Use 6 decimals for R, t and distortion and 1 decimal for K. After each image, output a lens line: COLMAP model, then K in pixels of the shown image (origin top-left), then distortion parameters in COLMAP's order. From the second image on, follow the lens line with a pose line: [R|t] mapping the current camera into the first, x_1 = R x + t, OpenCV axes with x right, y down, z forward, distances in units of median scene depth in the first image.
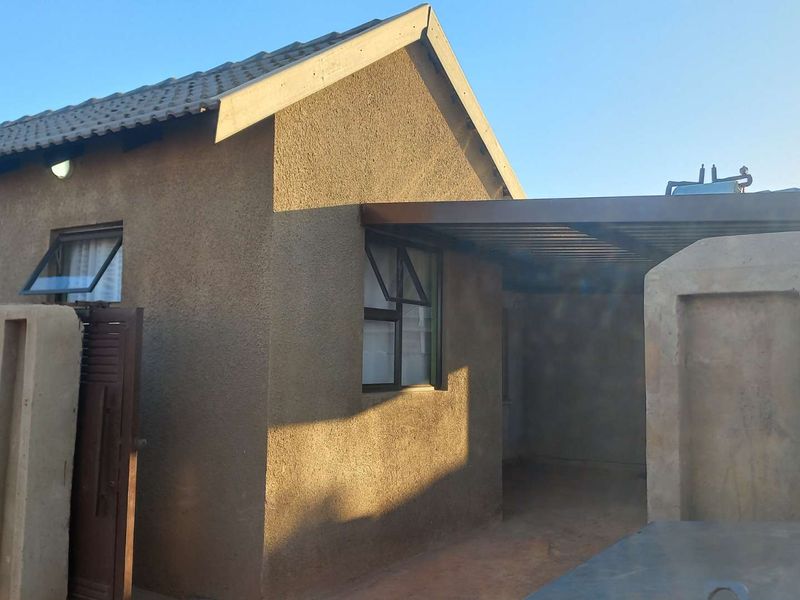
lens RADIAL K [[756.5, 0, 400.0], [0, 756.5, 300.0], [0, 0, 1]] dist [0.049522, -0.002275]
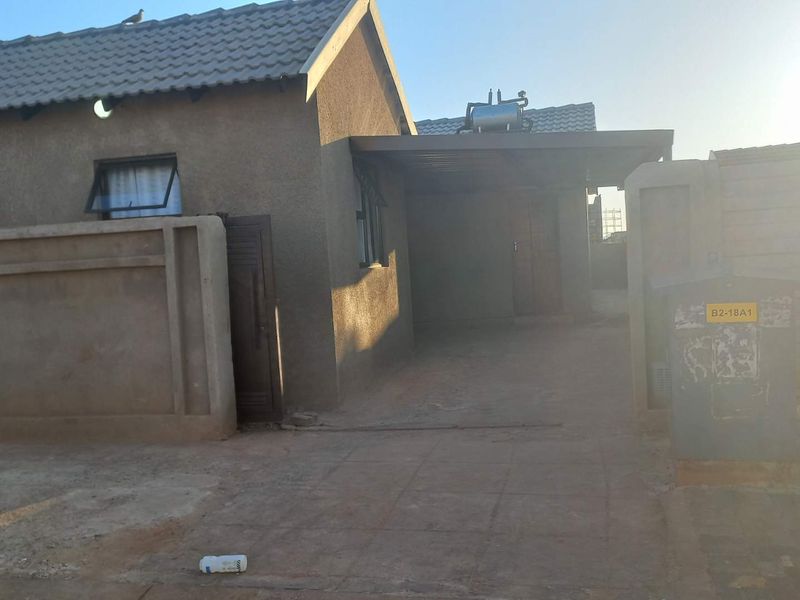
lens RADIAL K [[729.1, 0, 402.2], [0, 729.1, 308.7], [0, 0, 1]] dist [0.080104, -0.120131]
pose [[0.942171, -0.094941, 0.321403, -0.414567], [0.049490, 0.987934, 0.146754, -0.003788], [-0.331458, -0.122361, 0.935502, -0.349933]]
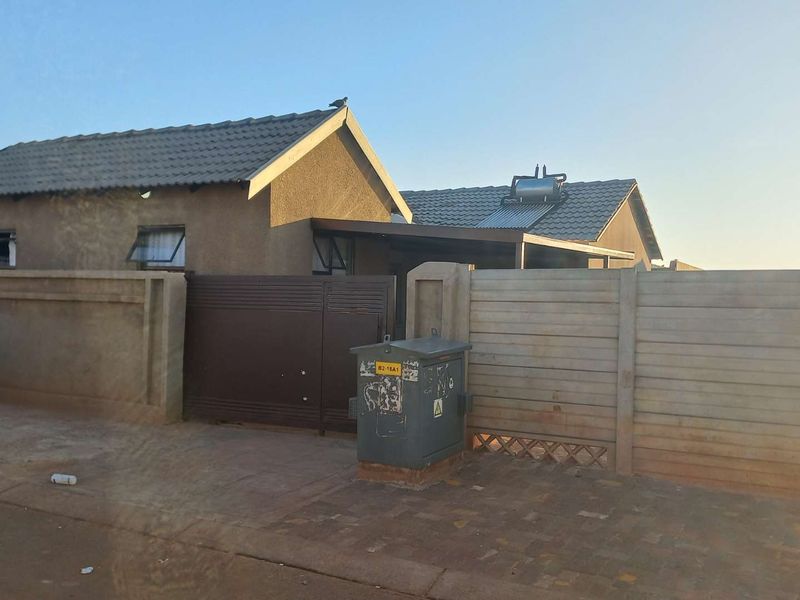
lens RADIAL K [[704.4, 0, 399.6], [0, 704.4, 304.0], [0, 0, 1]] dist [0.087384, -0.148651]
pose [[0.994620, 0.003903, 0.103516, -0.011567], [-0.013155, 0.995959, 0.088842, -0.067622], [-0.102751, -0.089726, 0.990652, -0.806875]]
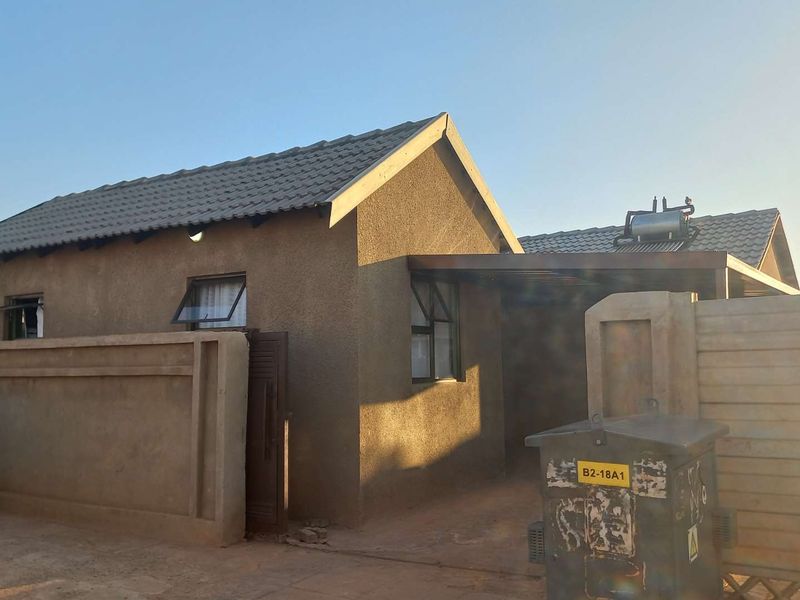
lens RADIAL K [[729.1, 0, 402.2], [0, 729.1, 308.7], [0, 0, 1]] dist [0.080104, -0.120131]
pose [[0.999390, -0.028329, 0.020399, -0.089710], [0.028337, 0.999598, -0.000096, -0.022468], [-0.020388, 0.000674, 0.999792, -0.402577]]
